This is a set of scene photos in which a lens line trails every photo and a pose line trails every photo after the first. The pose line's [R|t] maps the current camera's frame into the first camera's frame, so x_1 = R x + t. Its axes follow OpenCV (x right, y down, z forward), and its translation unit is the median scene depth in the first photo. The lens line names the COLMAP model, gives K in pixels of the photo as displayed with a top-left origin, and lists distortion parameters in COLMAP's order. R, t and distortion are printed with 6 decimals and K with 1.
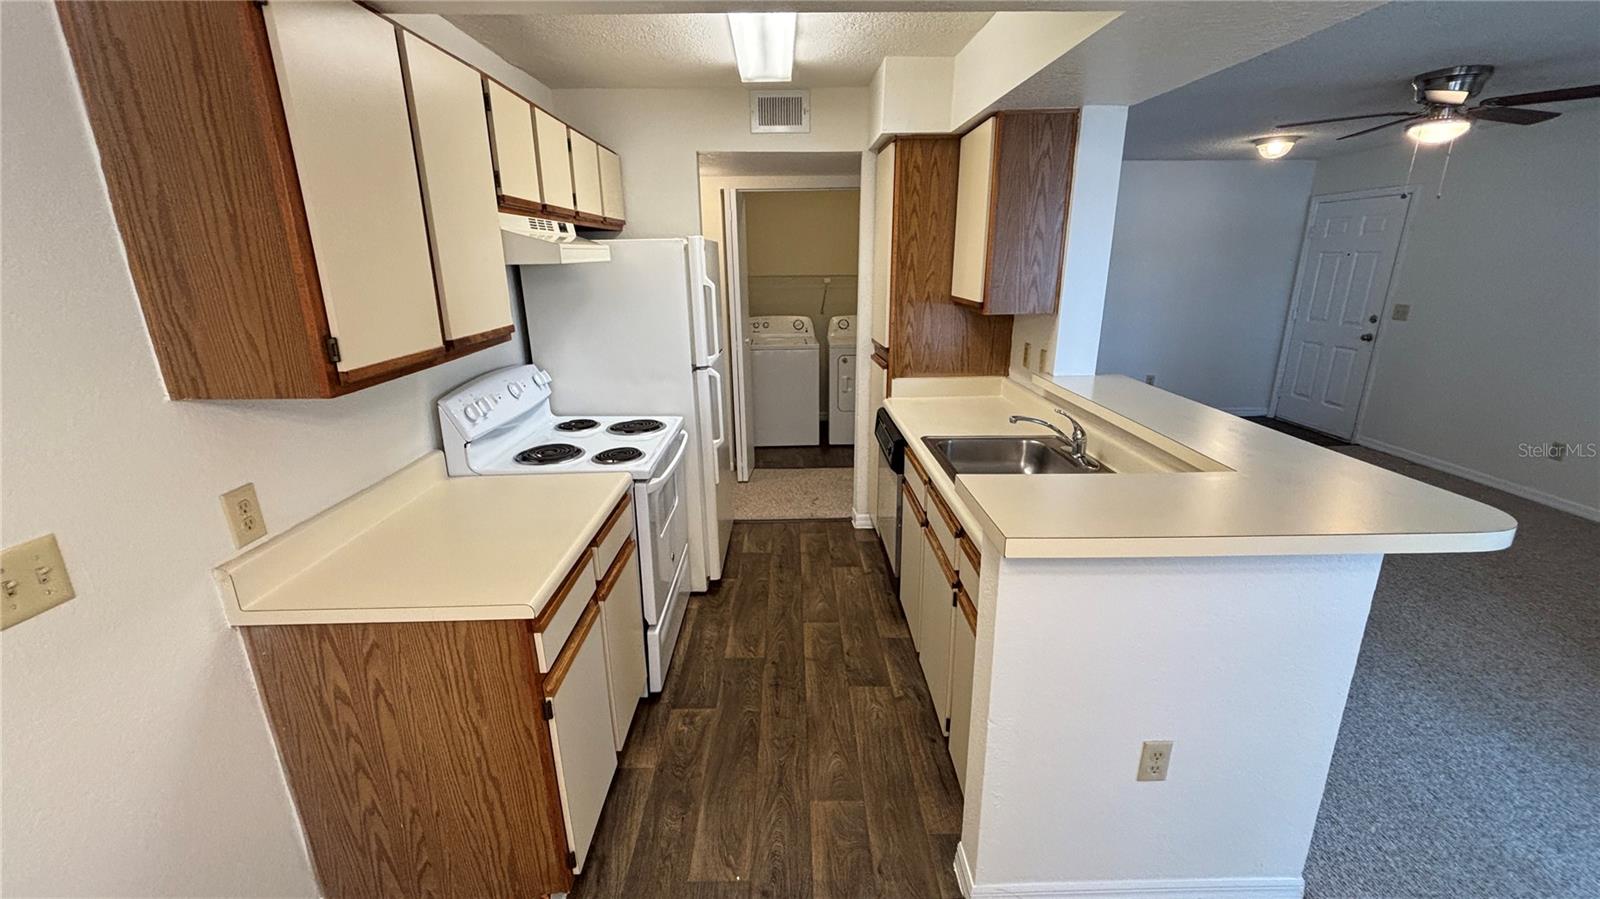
lens RADIAL K [[649.7, 0, 801.5], [0, 649.7, 448.4], [0, 0, 1]] dist [0.008154, -0.002705]
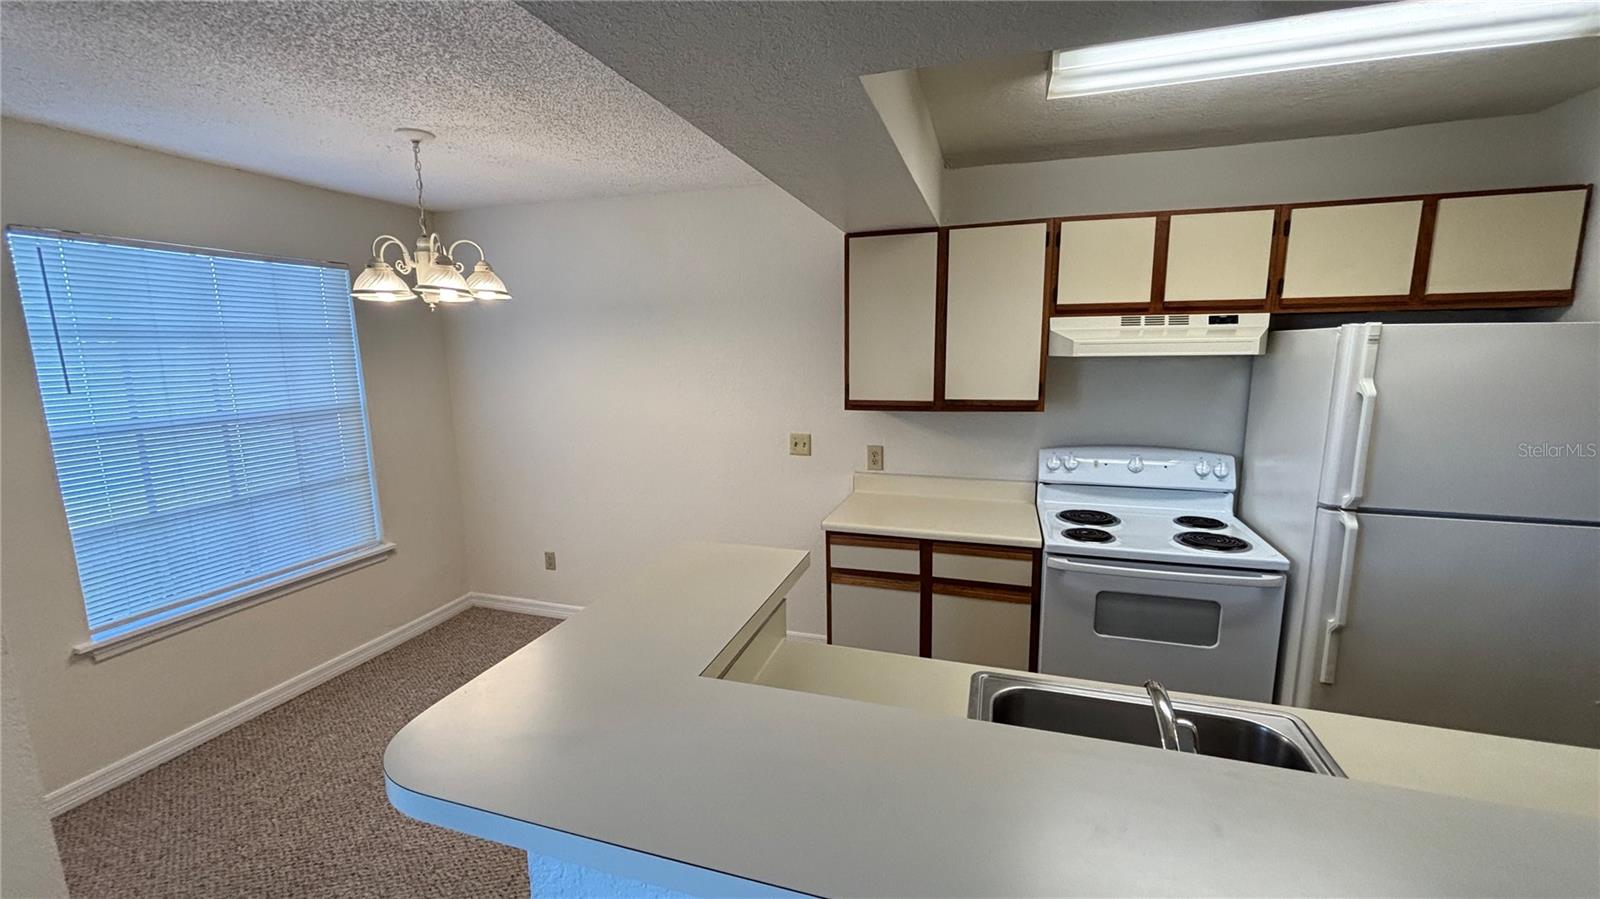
lens RADIAL K [[649.7, 0, 796.0], [0, 649.7, 449.8], [0, 0, 1]] dist [0.008154, -0.002705]
pose [[-0.312594, 0.172376, -0.934115, 0.641451], [-0.255540, 0.931882, 0.257478, -0.206591], [0.914868, 0.319190, -0.247252, 0.606125]]
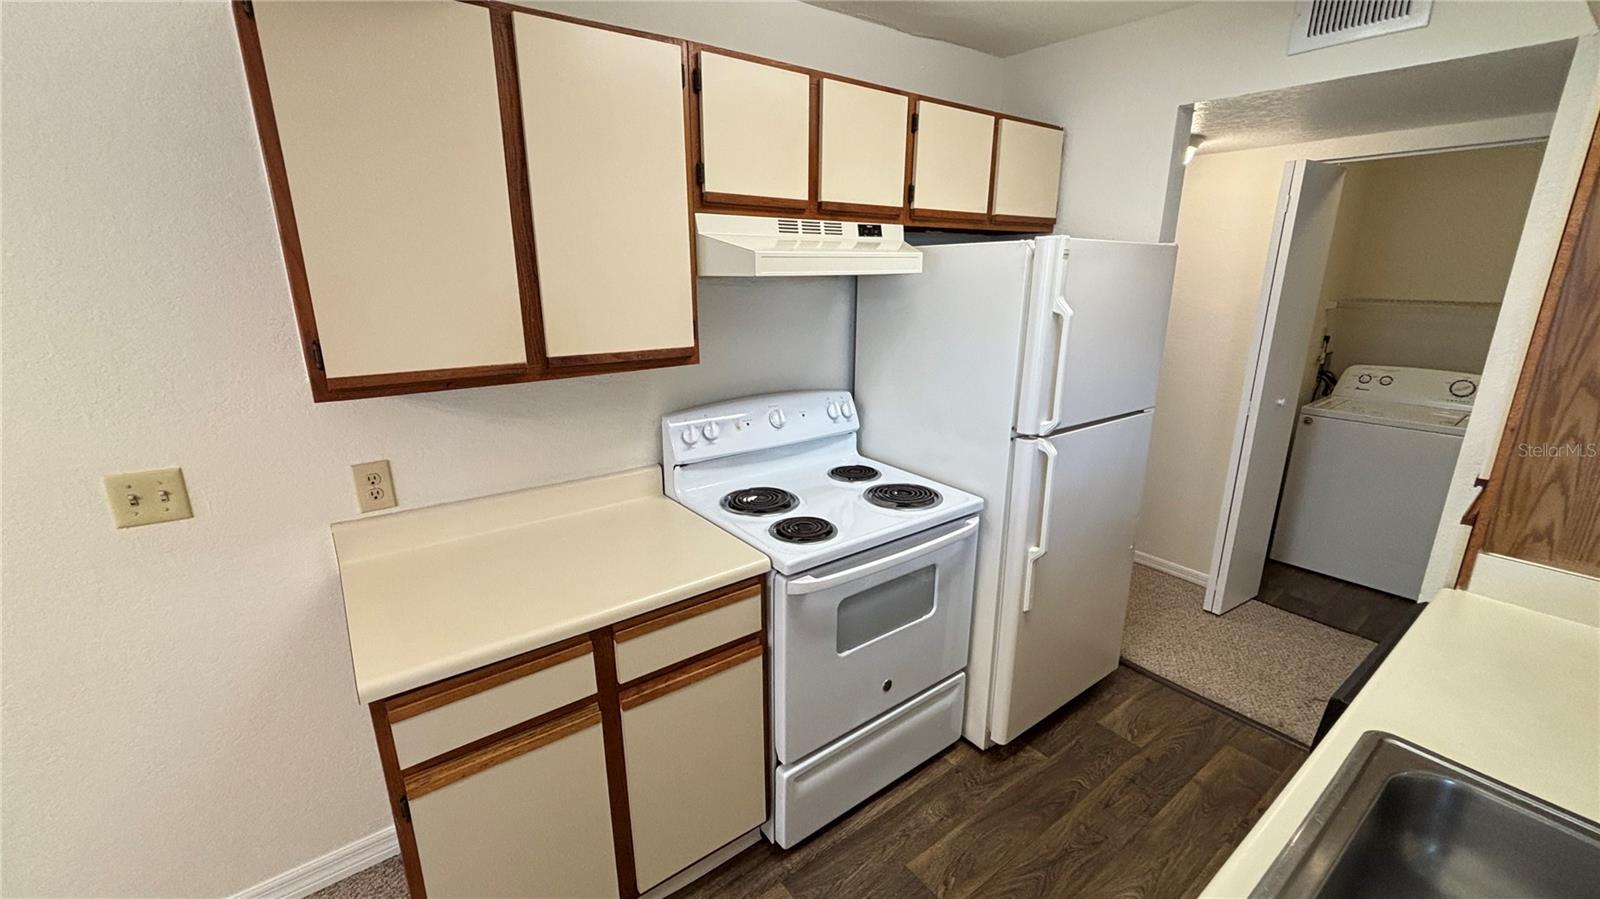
lens RADIAL K [[649.7, 0, 796.0], [0, 649.7, 445.0], [0, 0, 1]] dist [0.008154, -0.002705]
pose [[0.586678, 0.225306, -0.777847, 0.213674], [-0.238939, 0.965917, 0.099565, -0.120508], [0.773768, 0.127446, 0.620517, 0.396441]]
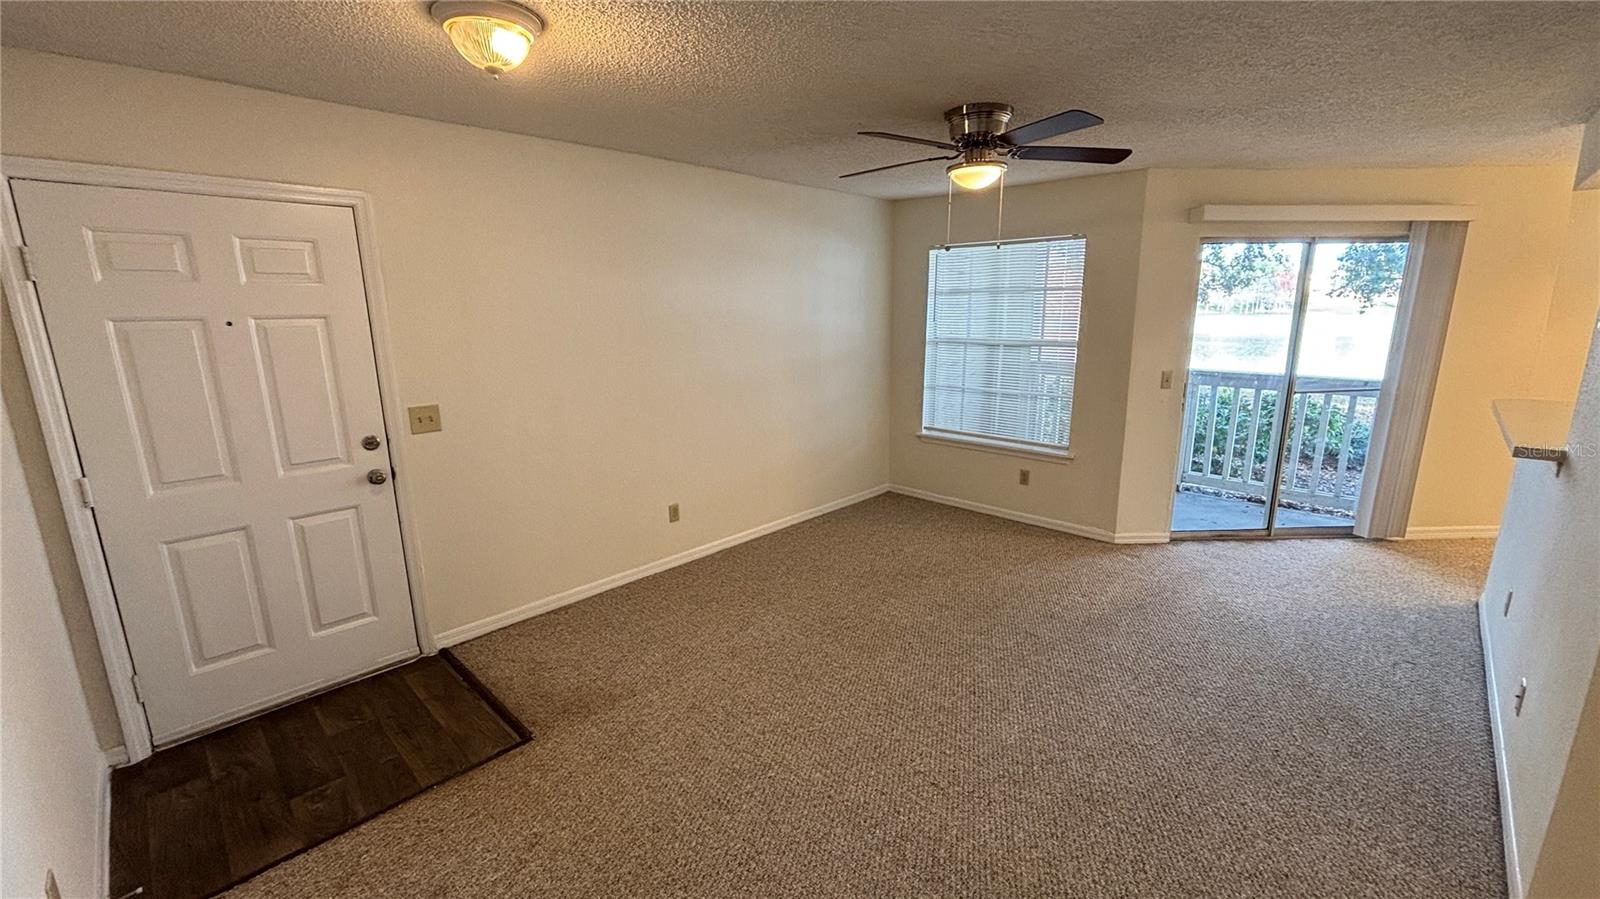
lens RADIAL K [[649.7, 0, 802.9], [0, 649.7, 448.9], [0, 0, 1]] dist [0.008154, -0.002705]
pose [[-0.707738, -0.136369, 0.693188, 0.458783], [0.215374, 0.892839, 0.395541, -0.574635], [-0.672845, 0.429234, -0.602526, 1.904074]]
